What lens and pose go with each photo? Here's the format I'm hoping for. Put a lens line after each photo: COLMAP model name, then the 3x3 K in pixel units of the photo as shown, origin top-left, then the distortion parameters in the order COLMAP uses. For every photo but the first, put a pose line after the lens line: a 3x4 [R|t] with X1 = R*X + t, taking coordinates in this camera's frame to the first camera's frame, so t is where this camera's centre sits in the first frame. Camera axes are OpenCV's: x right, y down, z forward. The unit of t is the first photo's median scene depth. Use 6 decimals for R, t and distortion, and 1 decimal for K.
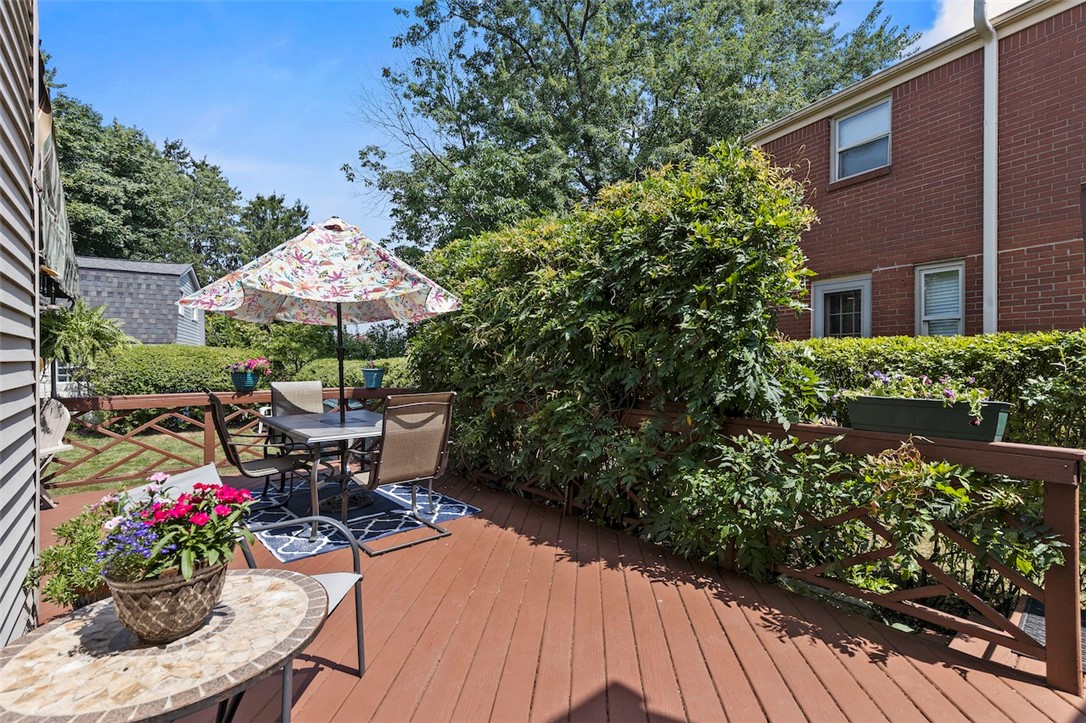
lens RADIAL K [[487.5, 0, 547.8], [0, 487.5, 365.2], [0, 0, 1]] dist [0.000705, 0.000032]
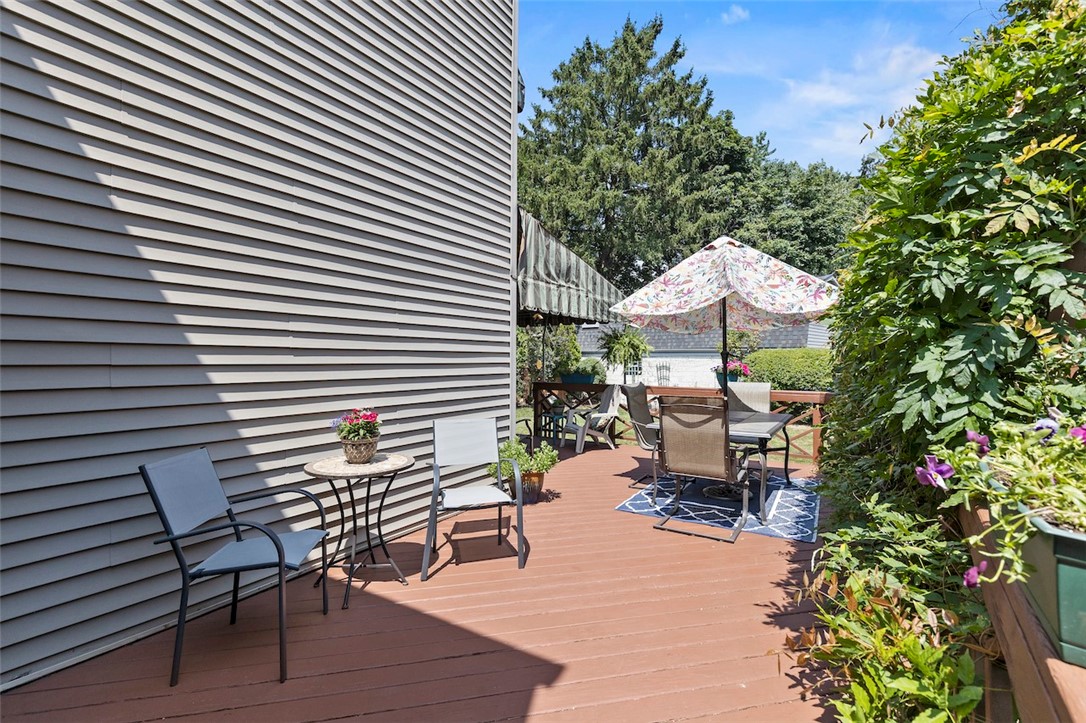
lens RADIAL K [[487.5, 0, 547.8], [0, 487.5, 365.2], [0, 0, 1]] dist [0.000705, 0.000032]
pose [[0.285789, 0.014004, -0.958190, 0.582144], [-0.017448, 0.999804, 0.009408, -0.011452], [0.958134, 0.014030, 0.285978, 0.330639]]
